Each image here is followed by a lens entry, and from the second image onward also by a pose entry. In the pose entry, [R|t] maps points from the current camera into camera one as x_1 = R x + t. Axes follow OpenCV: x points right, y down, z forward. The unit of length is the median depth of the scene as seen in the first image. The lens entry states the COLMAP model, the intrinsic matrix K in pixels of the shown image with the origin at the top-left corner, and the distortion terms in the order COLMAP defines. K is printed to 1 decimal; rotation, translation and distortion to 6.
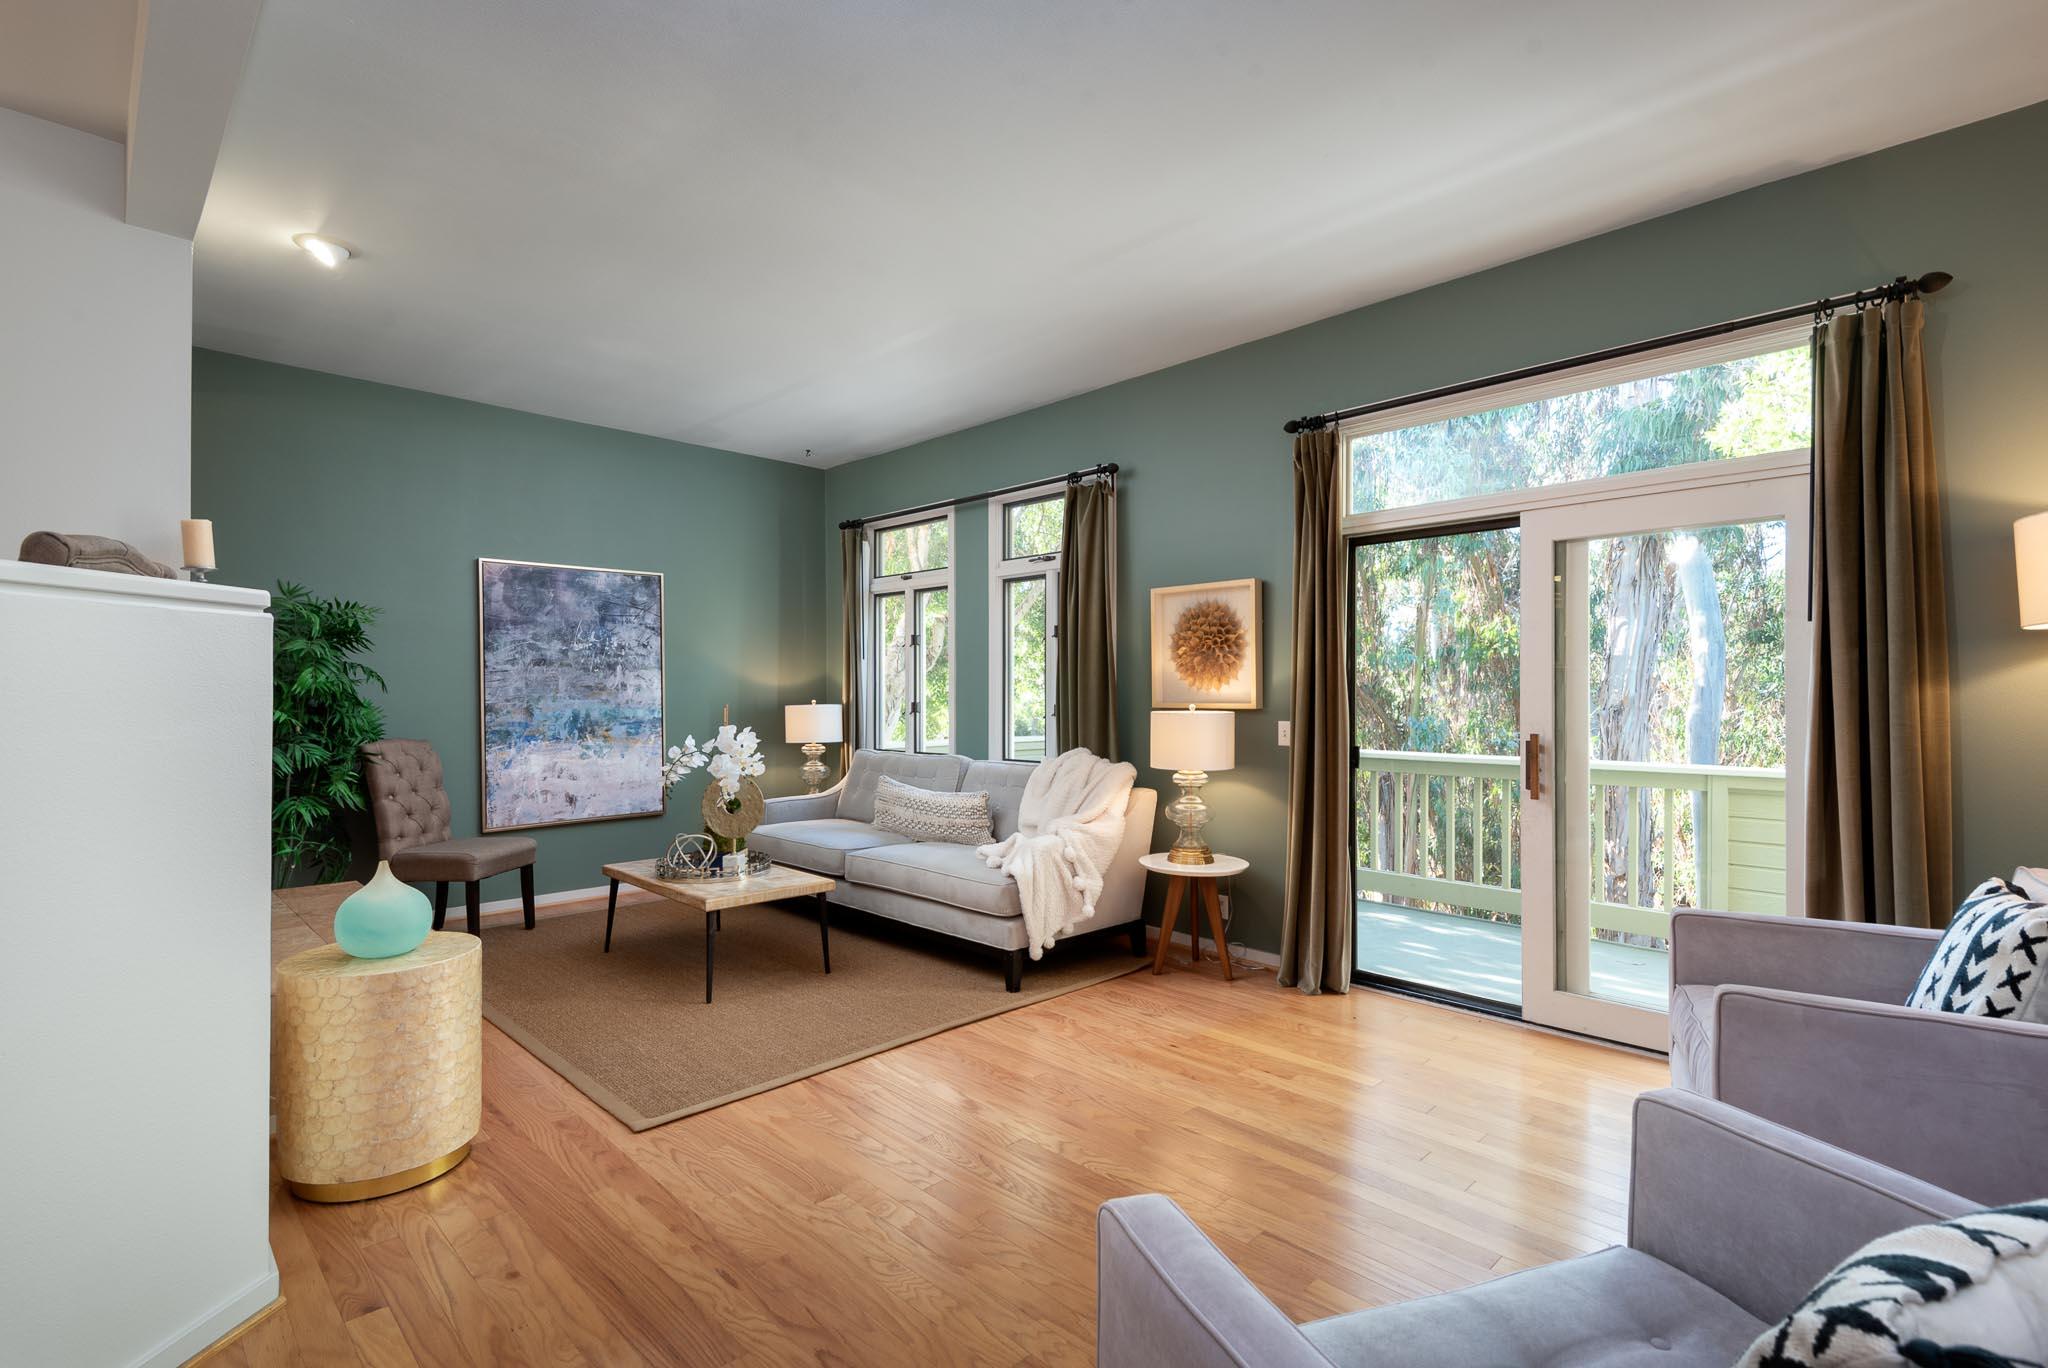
lens RADIAL K [[935.0, 0, 1038.8], [0, 935.0, 691.8], [0, 0, 1]] dist [0.025081, -0.000940]
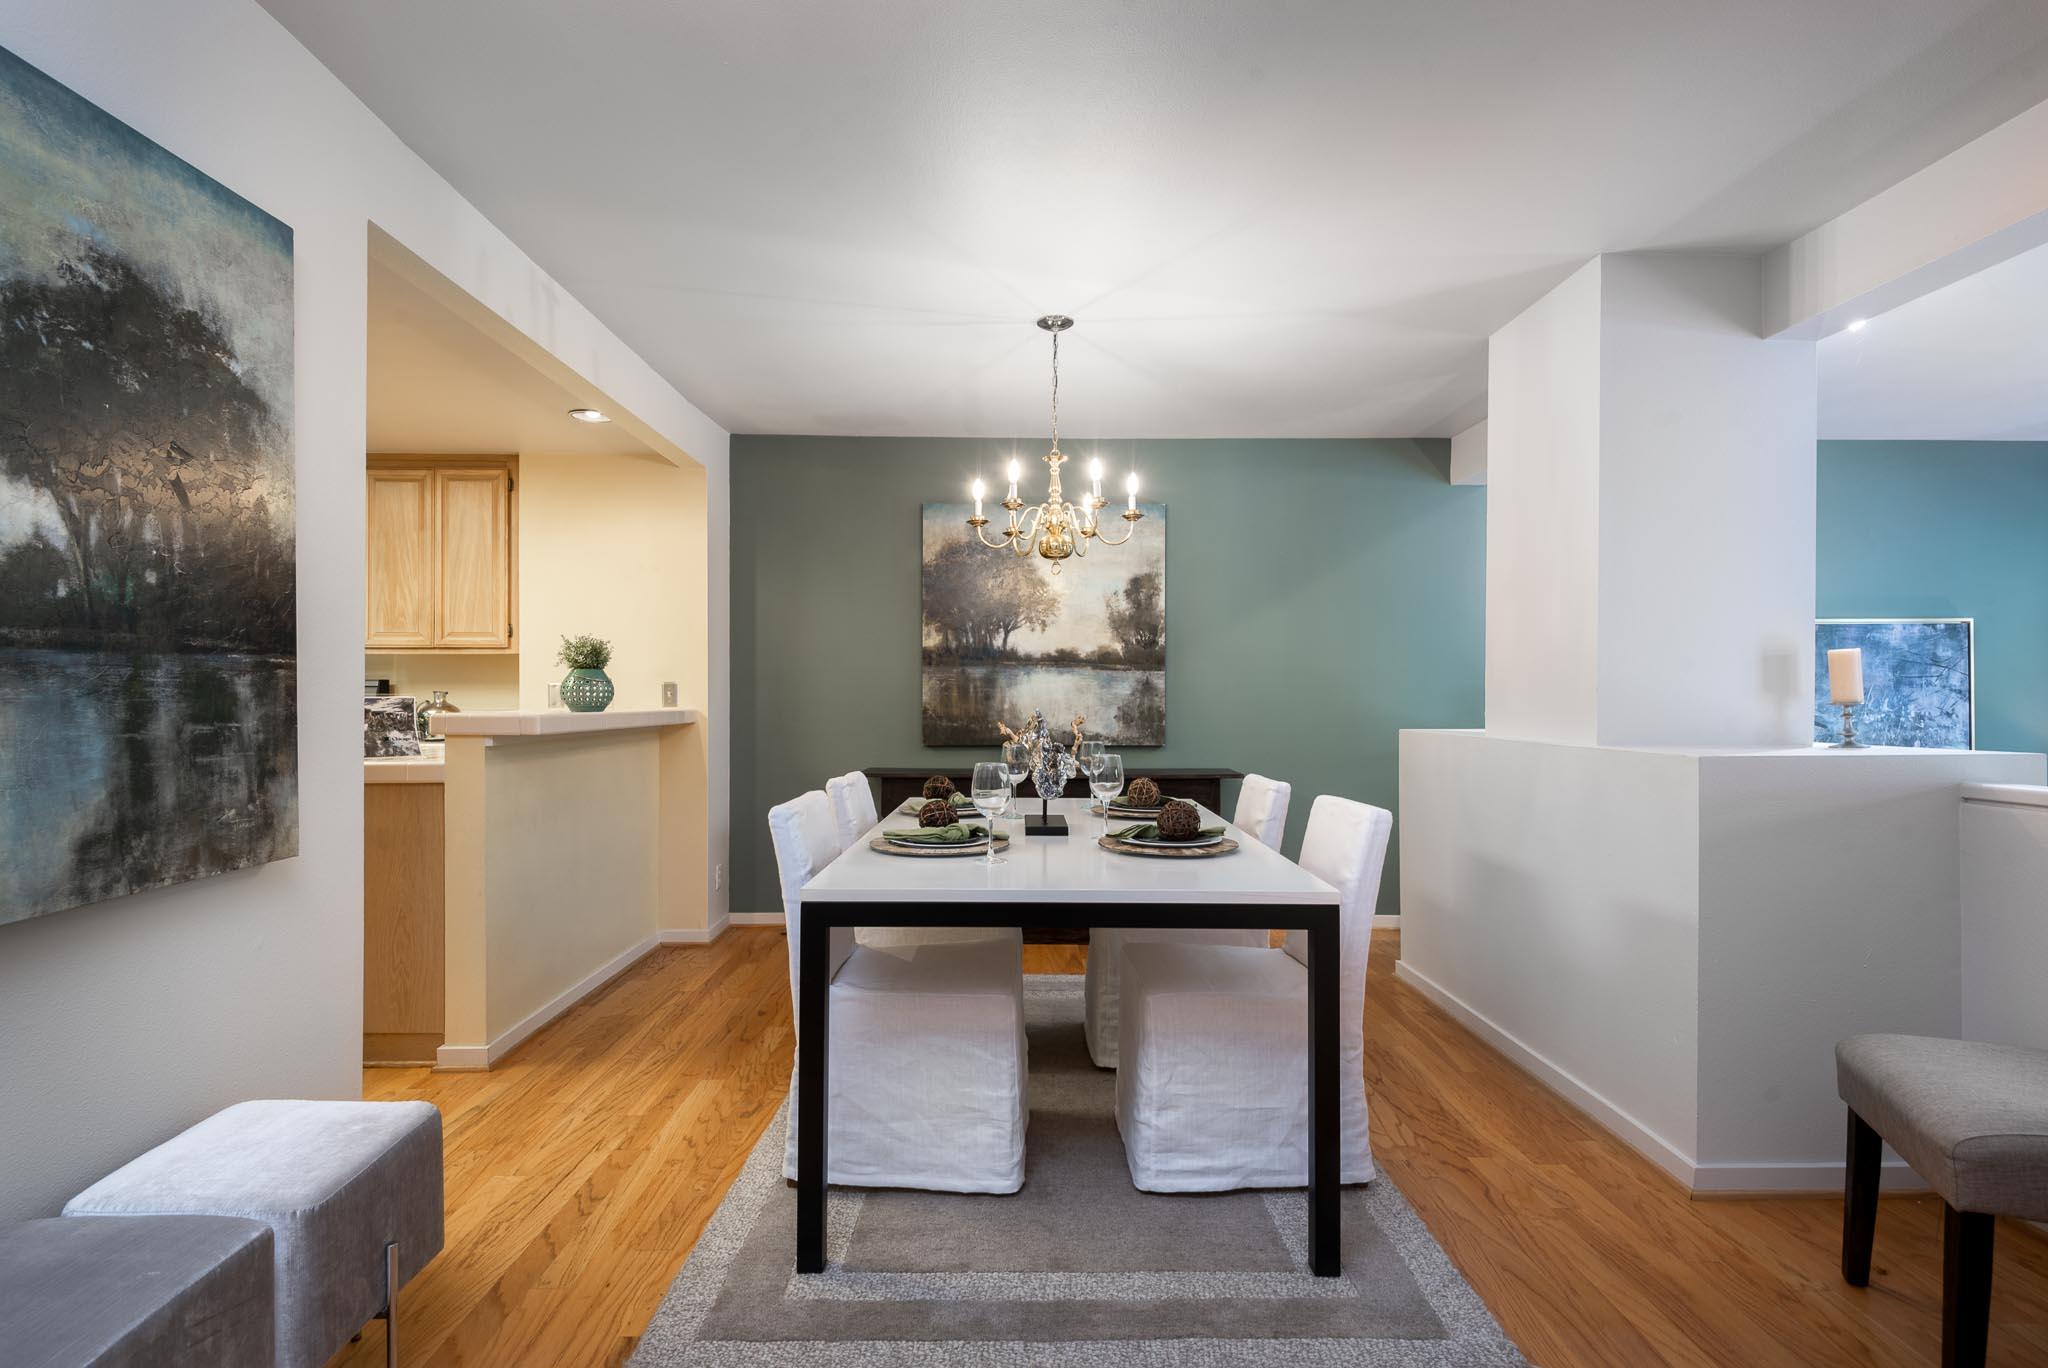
lens RADIAL K [[1012.5, 0, 1024.0], [0, 1012.5, 684.0], [0, 0, 1]] dist [0.007874, -0.000825]
pose [[0.717201, -0.001896, -0.696864, -0.418420], [-0.000926, 0.999993, -0.003673, -0.076752], [0.696866, 0.003279, 0.717194, -0.135827]]
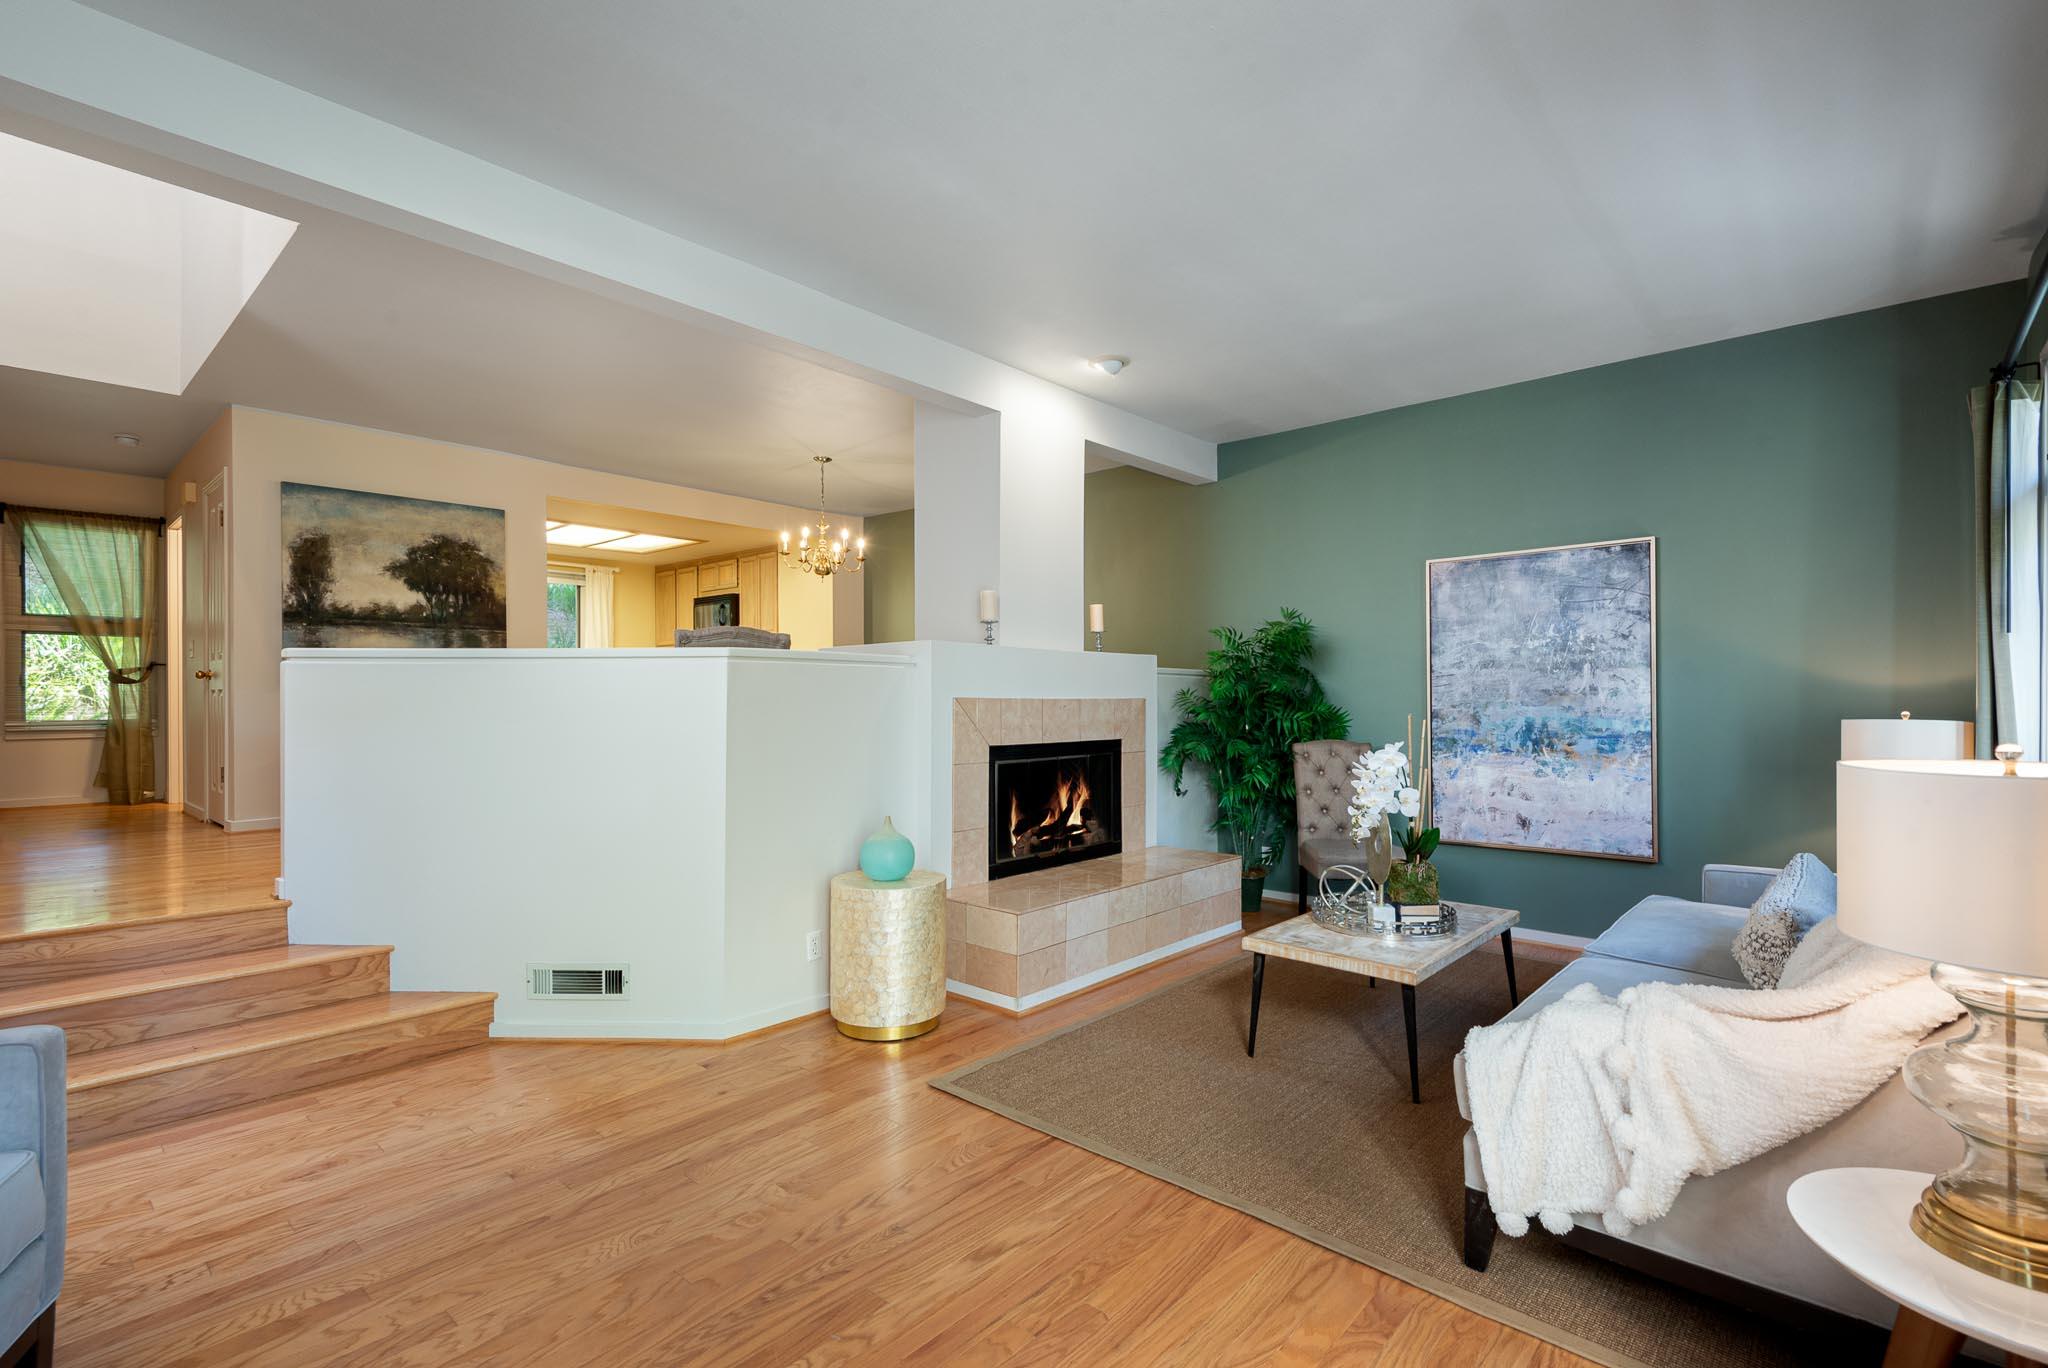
lens RADIAL K [[949.2, 0, 1028.1], [0, 949.2, 695.9], [0, 0, 1]] dist [0.022393, -0.001429]
pose [[0.053466, -0.000993, -0.998569, 0.362178], [0.005295, 0.999986, -0.000711, -0.002902], [0.998556, -0.005249, 0.053471, 0.519281]]
